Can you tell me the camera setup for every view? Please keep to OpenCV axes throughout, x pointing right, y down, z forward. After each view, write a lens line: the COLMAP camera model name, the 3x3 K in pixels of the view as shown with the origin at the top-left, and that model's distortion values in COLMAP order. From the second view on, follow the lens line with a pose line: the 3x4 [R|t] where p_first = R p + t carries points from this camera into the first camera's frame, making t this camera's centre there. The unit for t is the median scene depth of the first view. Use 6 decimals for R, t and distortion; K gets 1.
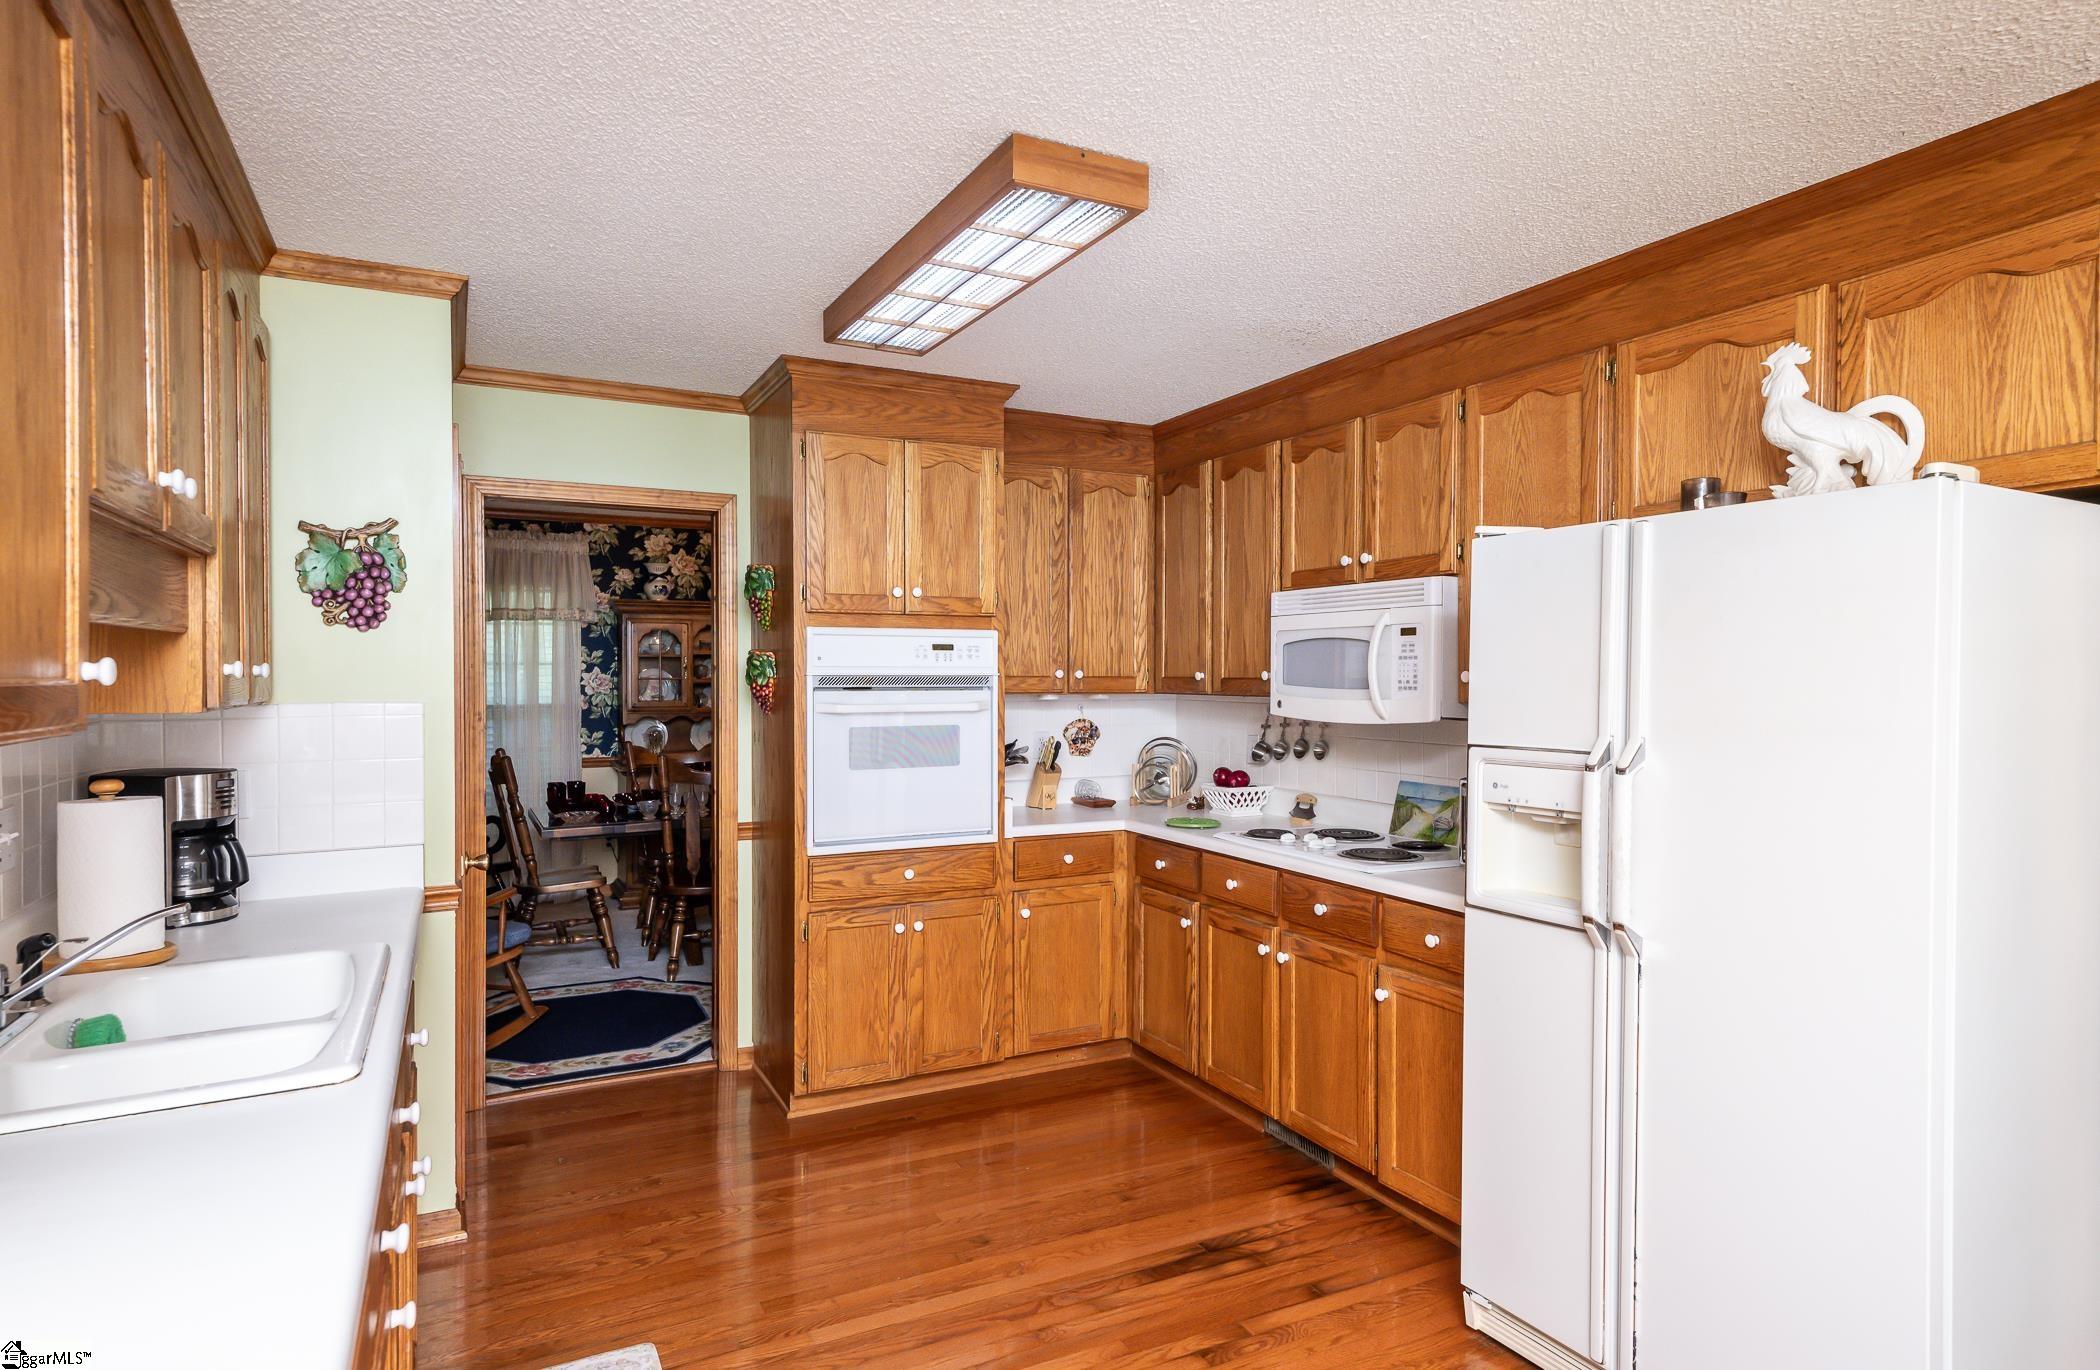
lens RADIAL K [[1151.2, 0, 1056.2], [0, 1151.2, 686.3], [0, 0, 1]] dist [0.007727, -0.000047]
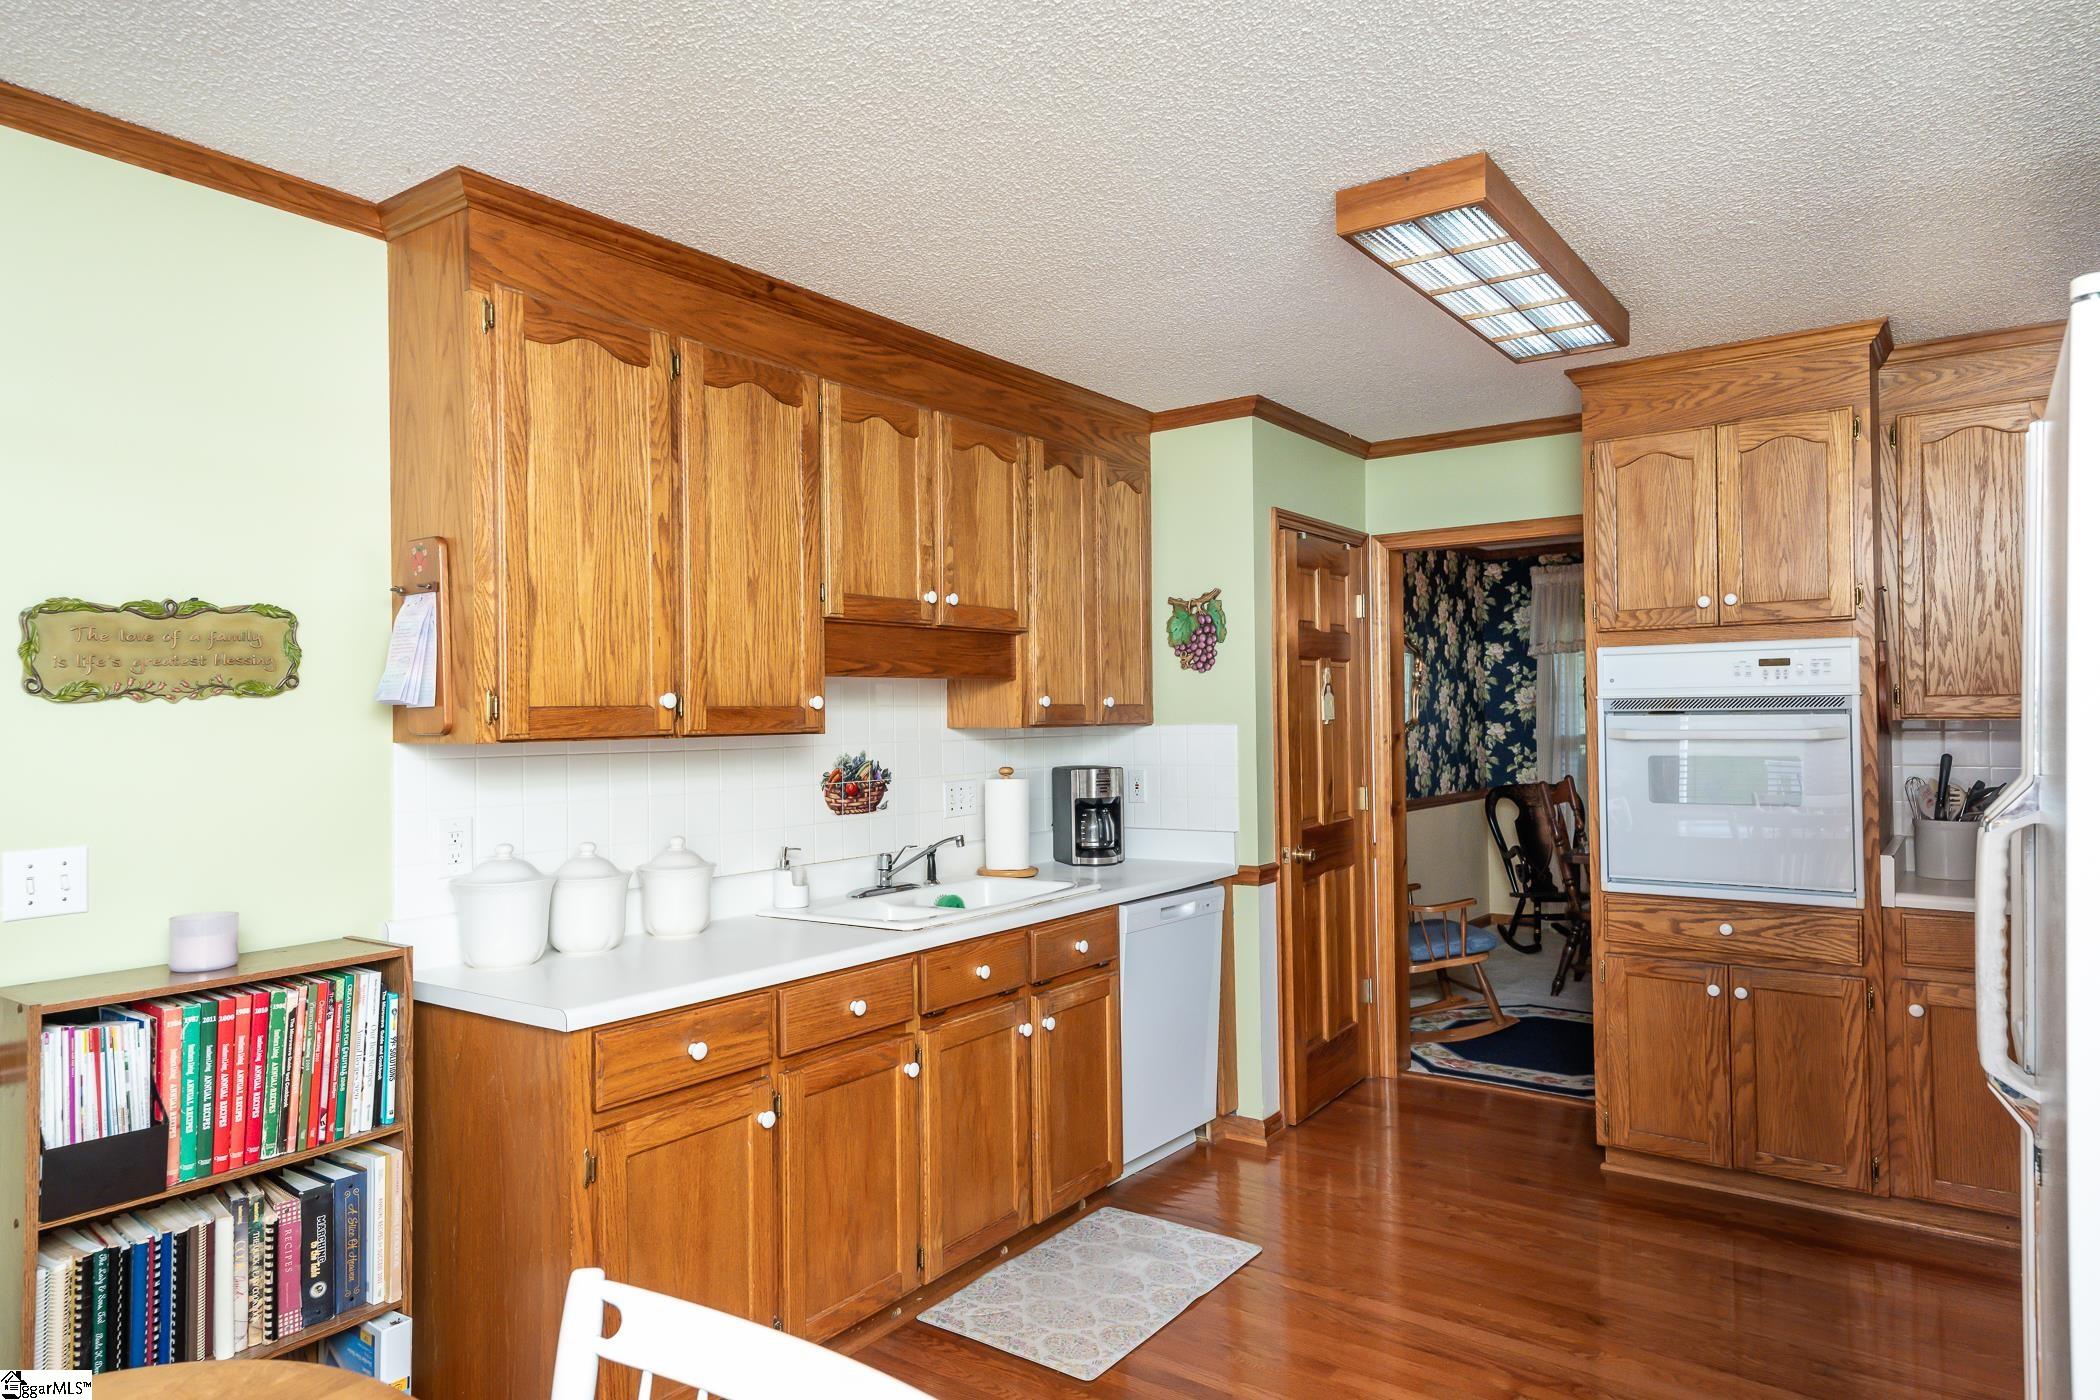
lens RADIAL K [[1263.9, 0, 1053.0], [0, 1263.9, 696.1], [0, 0, 1]] dist [0.005093, -0.000782]
pose [[0.435396, -0.019598, -0.900026, 0.512019], [0.003070, 0.999790, -0.020285, 0.007798], [0.900234, 0.006069, 0.435365, 0.141954]]
